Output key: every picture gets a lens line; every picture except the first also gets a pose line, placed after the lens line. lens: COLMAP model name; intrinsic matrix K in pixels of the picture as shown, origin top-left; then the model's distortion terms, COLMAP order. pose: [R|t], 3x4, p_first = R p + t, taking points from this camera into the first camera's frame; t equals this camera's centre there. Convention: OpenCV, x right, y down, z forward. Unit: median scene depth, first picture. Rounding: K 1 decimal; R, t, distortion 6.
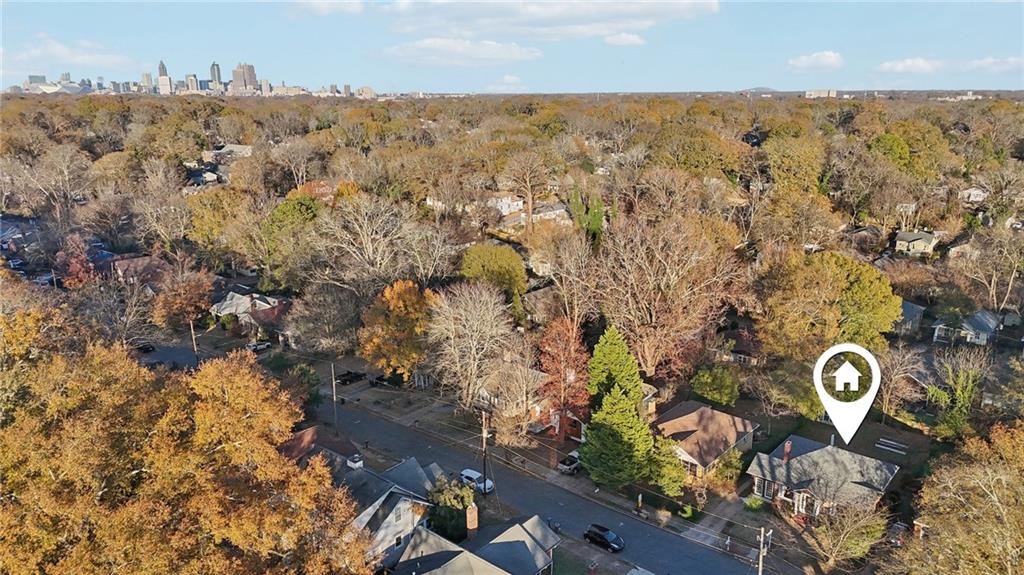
lens RADIAL K [[730.3, 0, 512.0], [0, 730.3, 287.5], [0, 0, 1]] dist [0.044664, -0.006997]
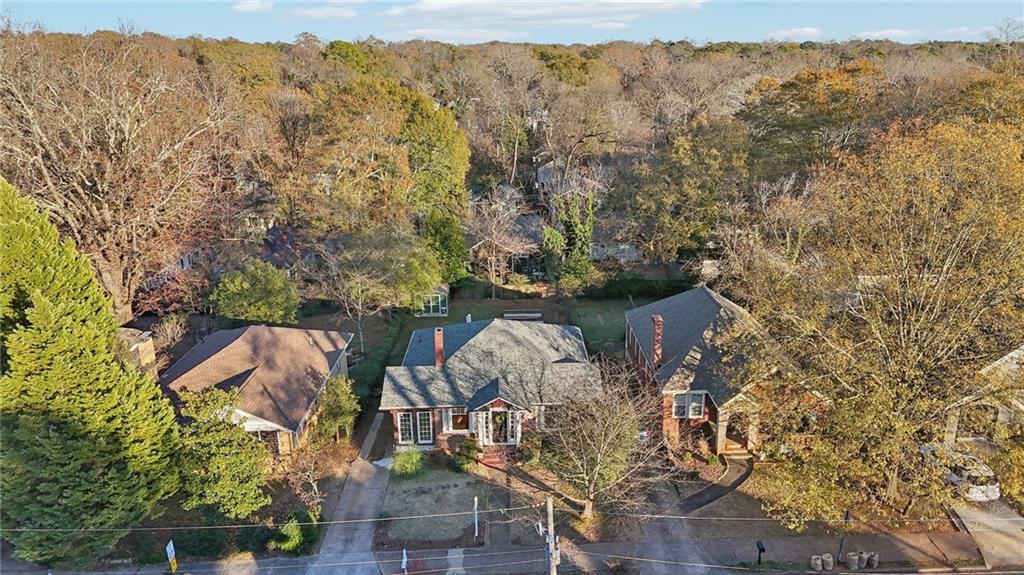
lens RADIAL K [[730.3, 0, 512.0], [0, 730.3, 287.5], [0, 0, 1]] dist [0.044664, -0.006997]
pose [[0.746585, -0.200704, 0.634294, 0.083903], [0.186105, 0.978351, 0.090520, 0.139979], [-0.638730, 0.050464, 0.767774, 0.549221]]
